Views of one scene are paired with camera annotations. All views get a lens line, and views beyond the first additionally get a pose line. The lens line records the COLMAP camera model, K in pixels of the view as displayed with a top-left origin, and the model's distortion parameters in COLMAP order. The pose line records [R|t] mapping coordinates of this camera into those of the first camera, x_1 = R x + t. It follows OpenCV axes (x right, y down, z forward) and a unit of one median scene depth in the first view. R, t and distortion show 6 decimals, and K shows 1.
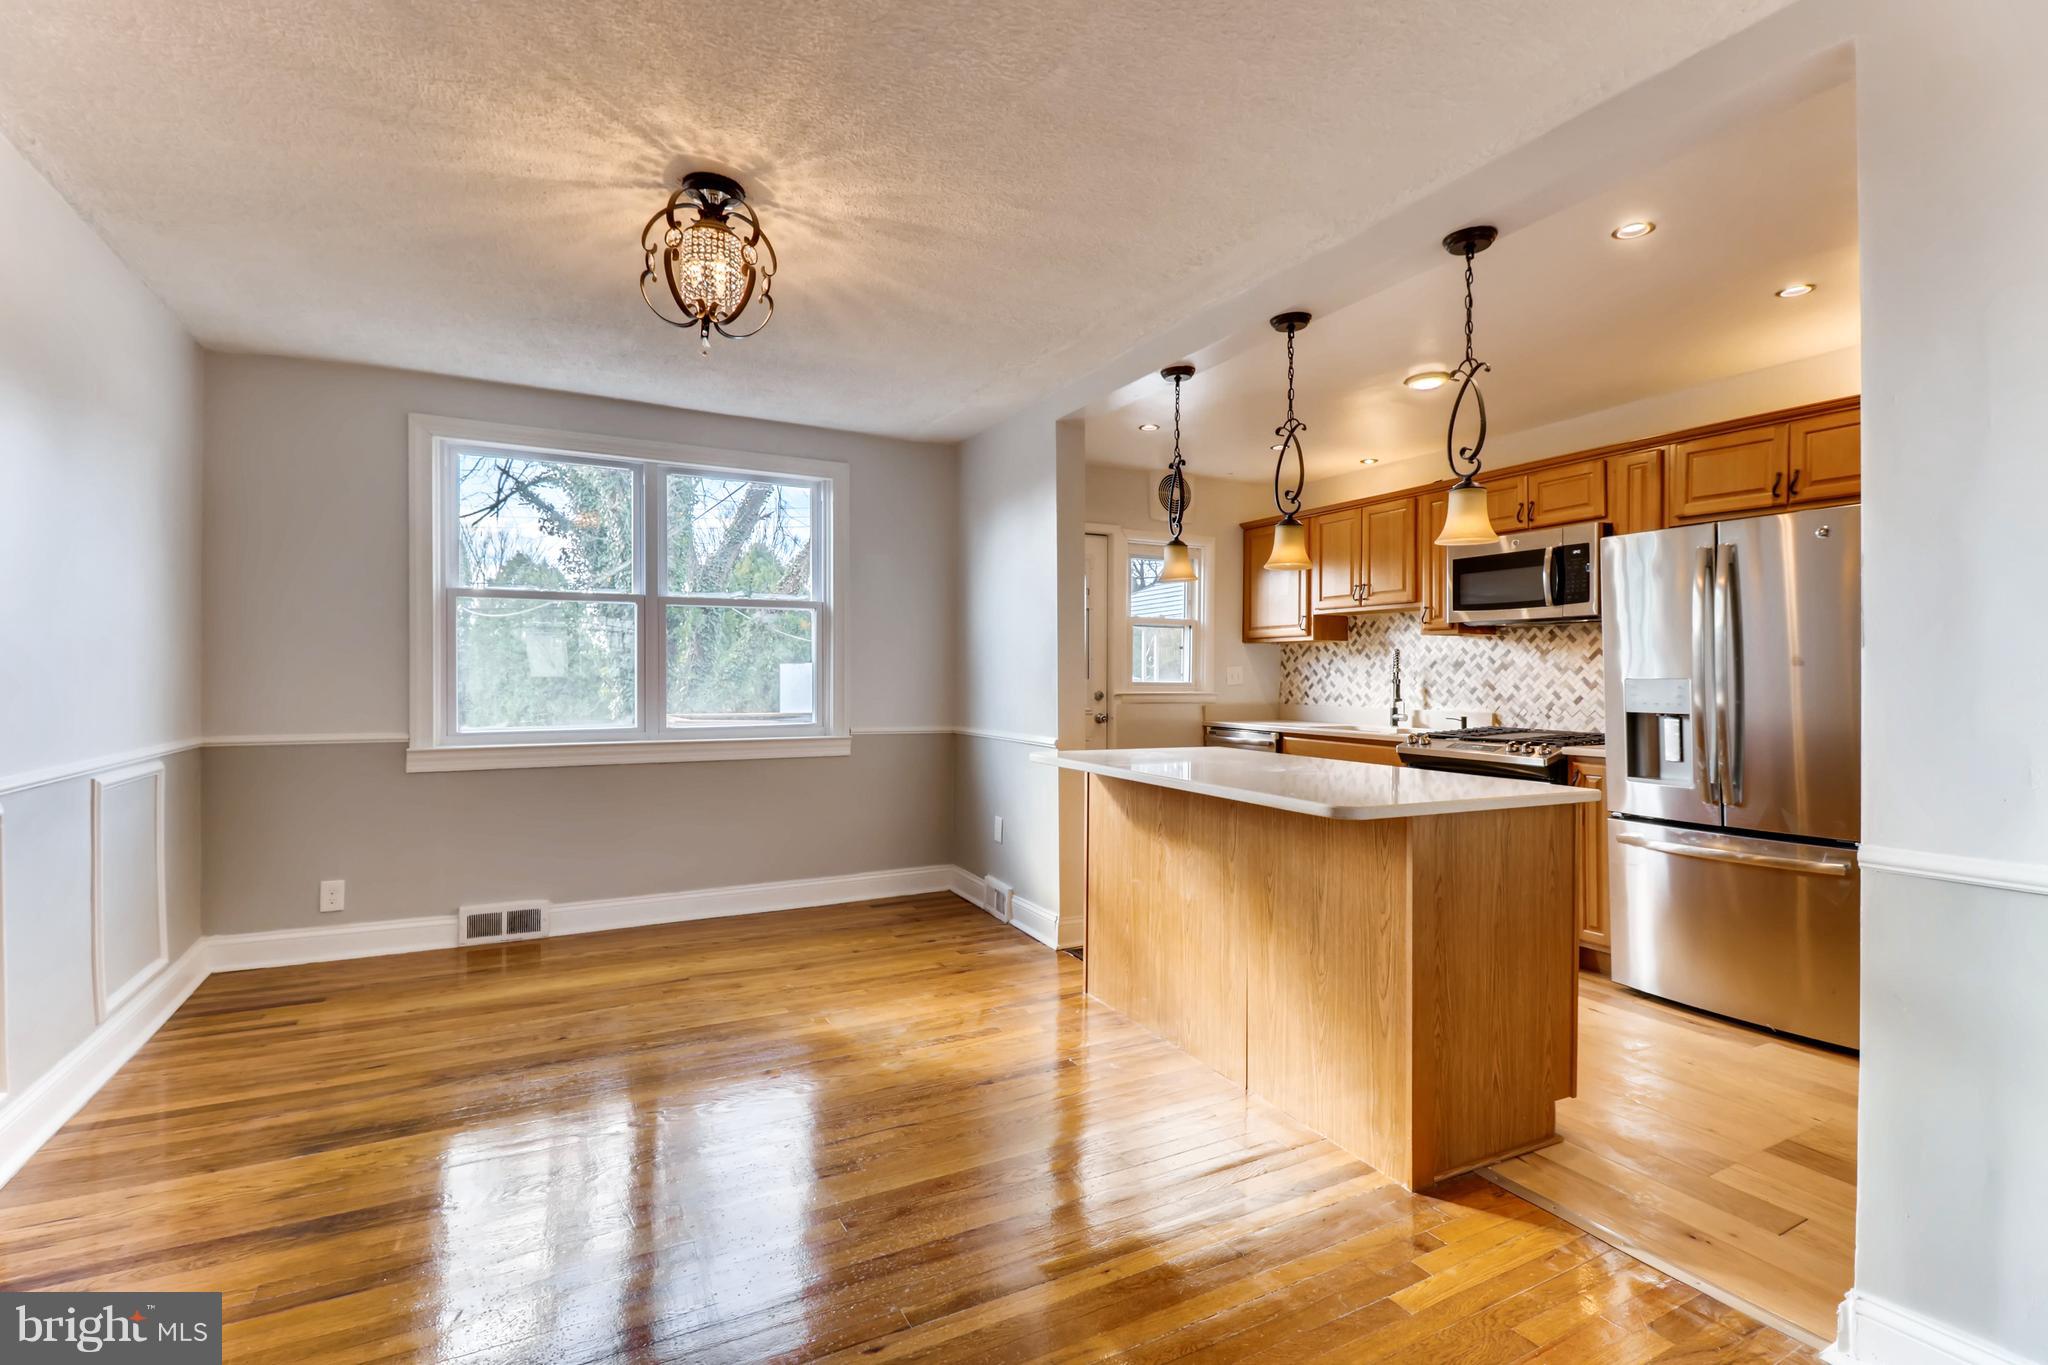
lens RADIAL K [[941.1, 0, 1026.1], [0, 941.1, 676.4], [0, 0, 1]] dist [0.022247, -0.017388]
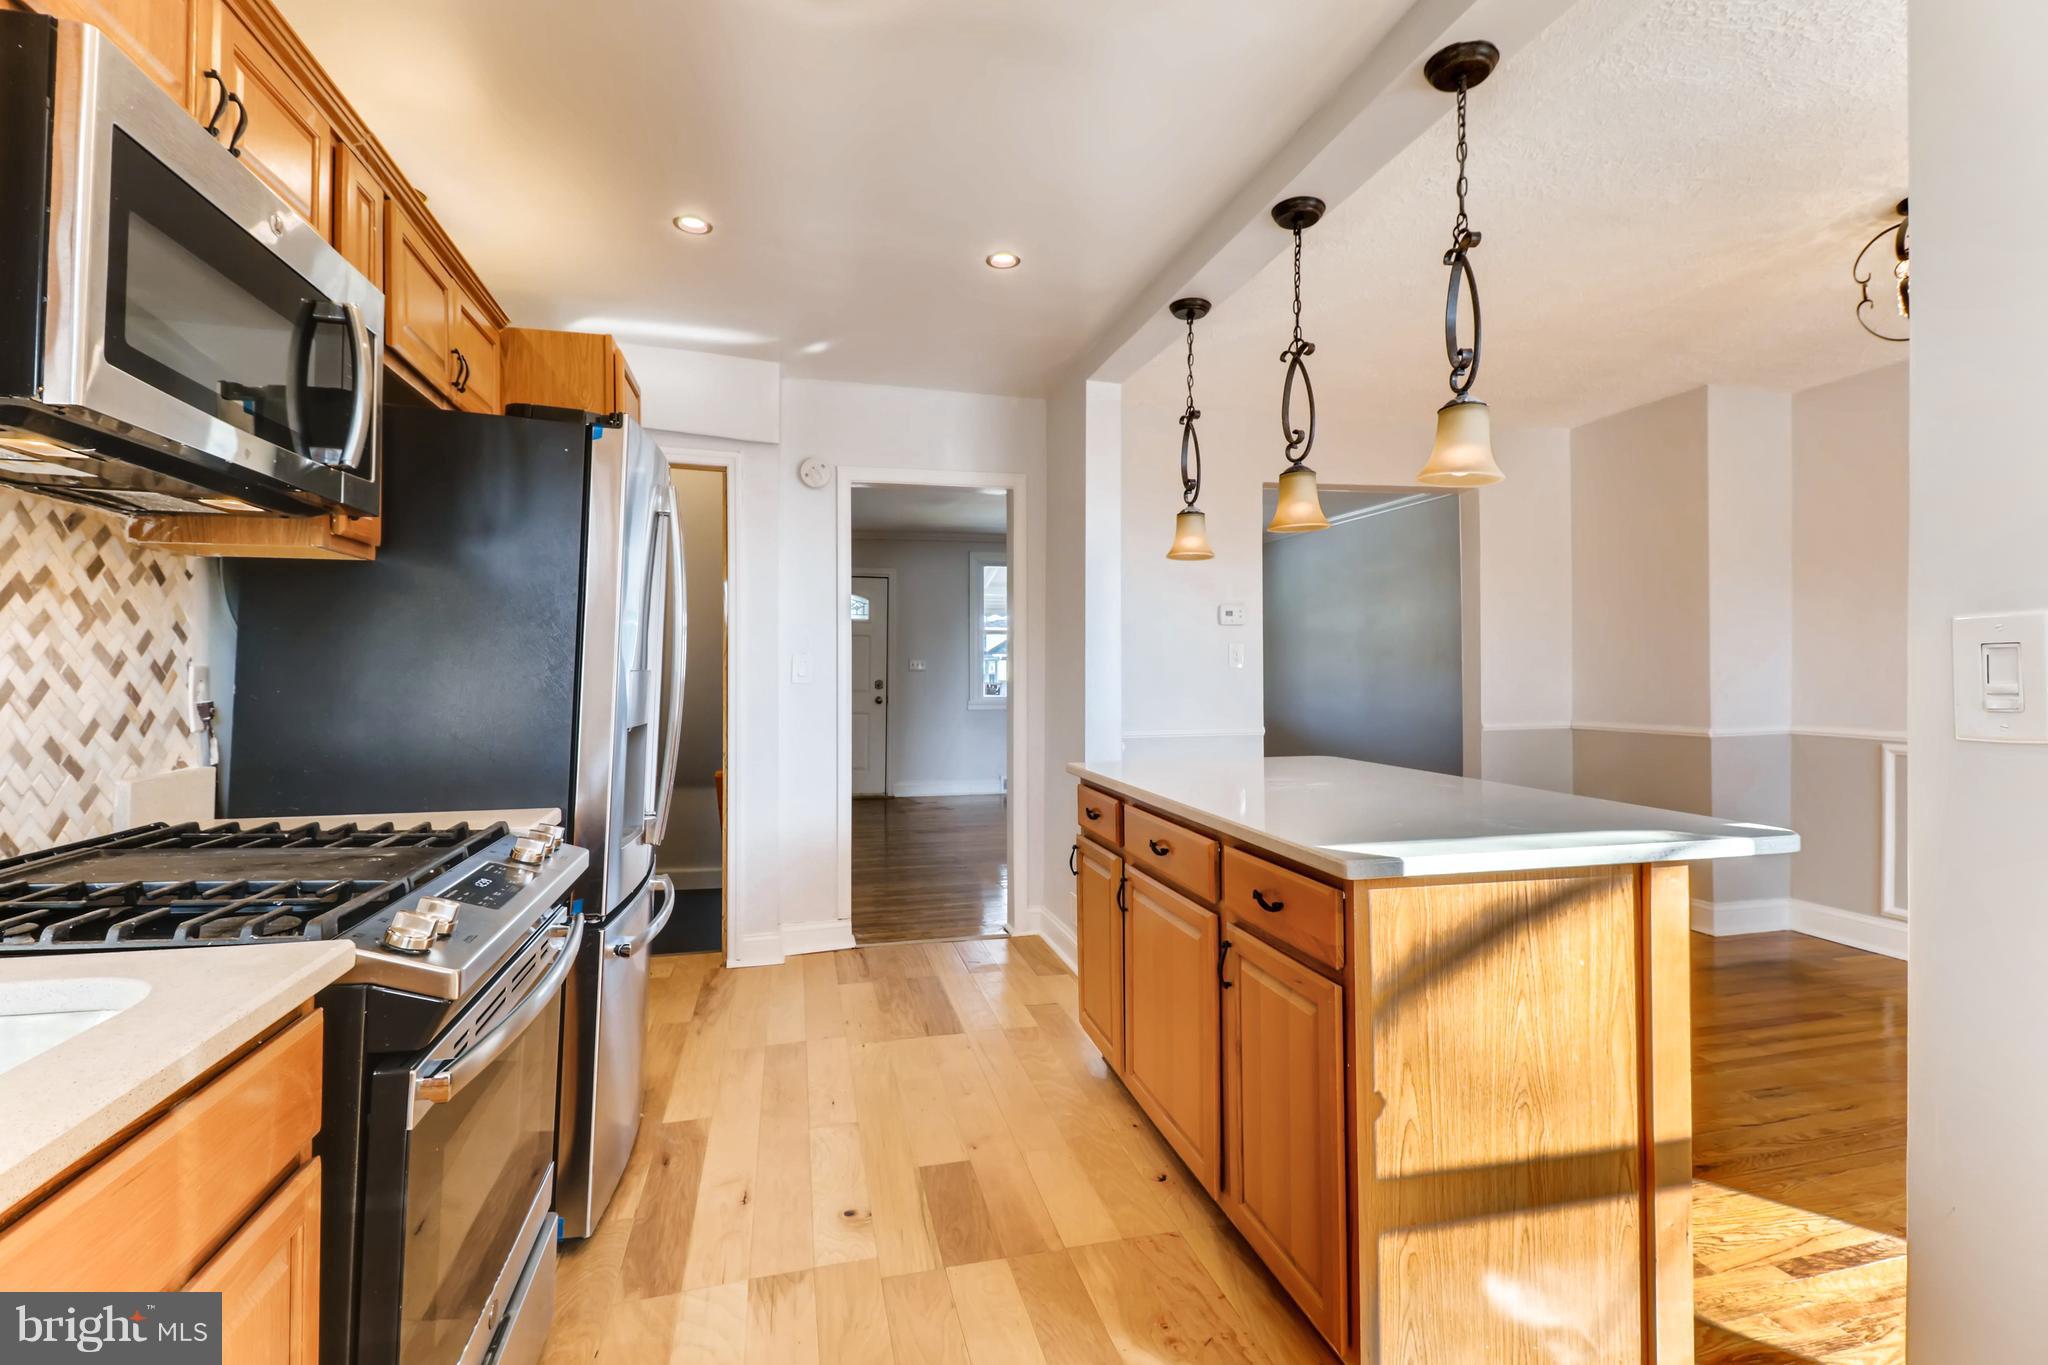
lens RADIAL K [[957.9, 0, 1024.6], [0, 957.9, 665.3], [0, 0, 1]] dist [0.026149, -0.017060]
pose [[-0.970980, -0.002751, 0.239147, 0.220410], [-0.003554, 0.999989, -0.002926, -0.000214], [-0.239136, -0.003691, -0.970979, 1.301773]]
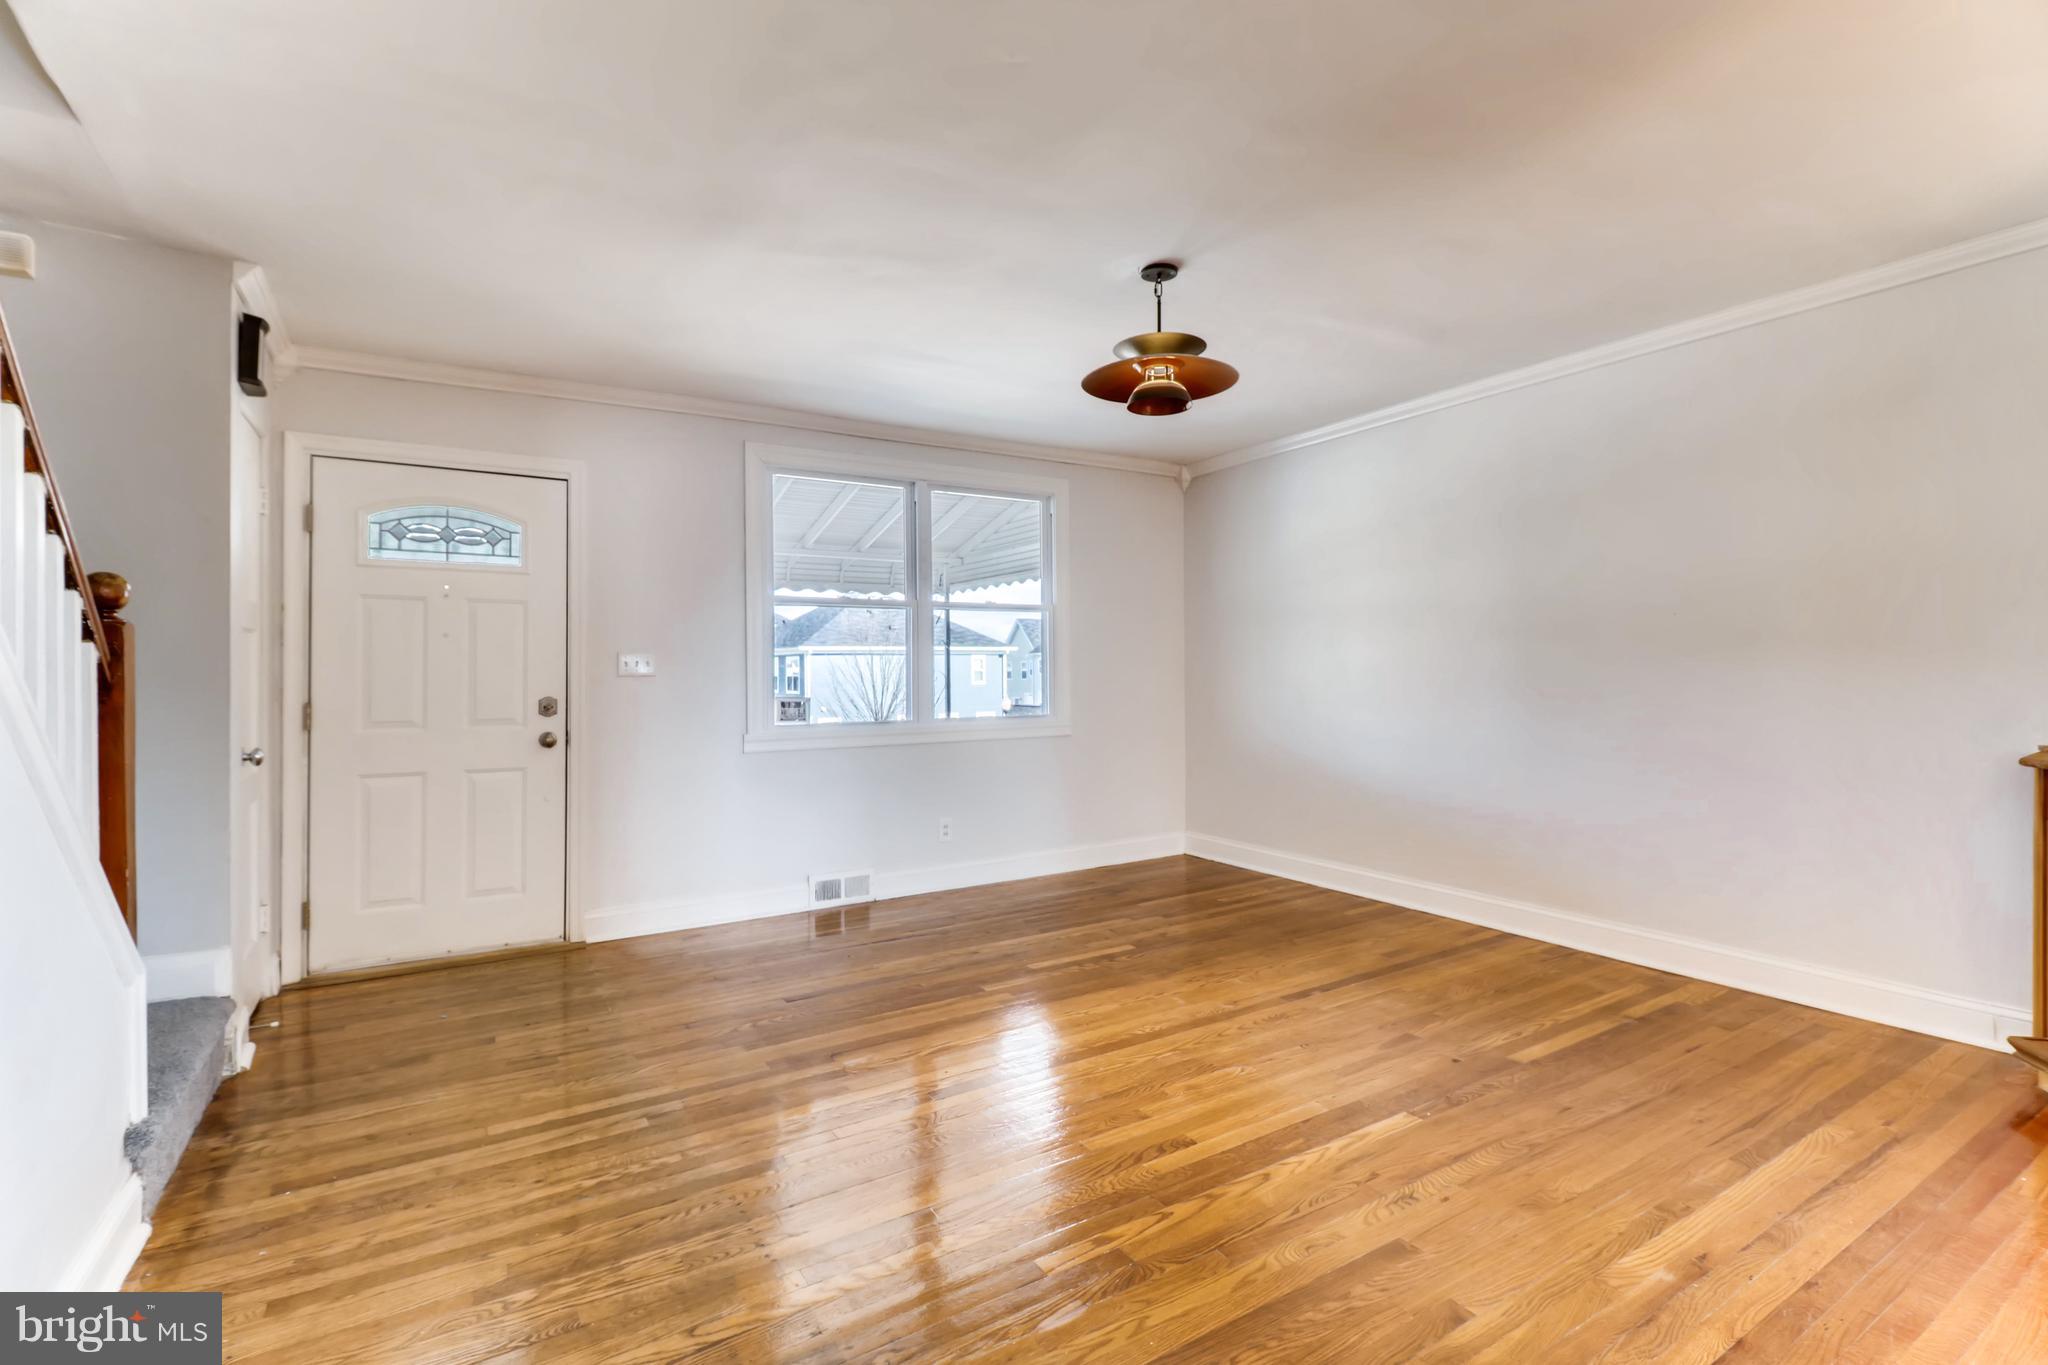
lens RADIAL K [[923.0, 0, 1023.3], [0, 923.0, 668.7], [0, 0, 1]] dist [0.021935, -0.015377]
pose [[-0.998026, 0.005945, -0.062516, 0.608093], [0.006339, 0.999961, -0.006098, 0.007112], [0.062477, -0.006482, -0.998025, 0.310650]]
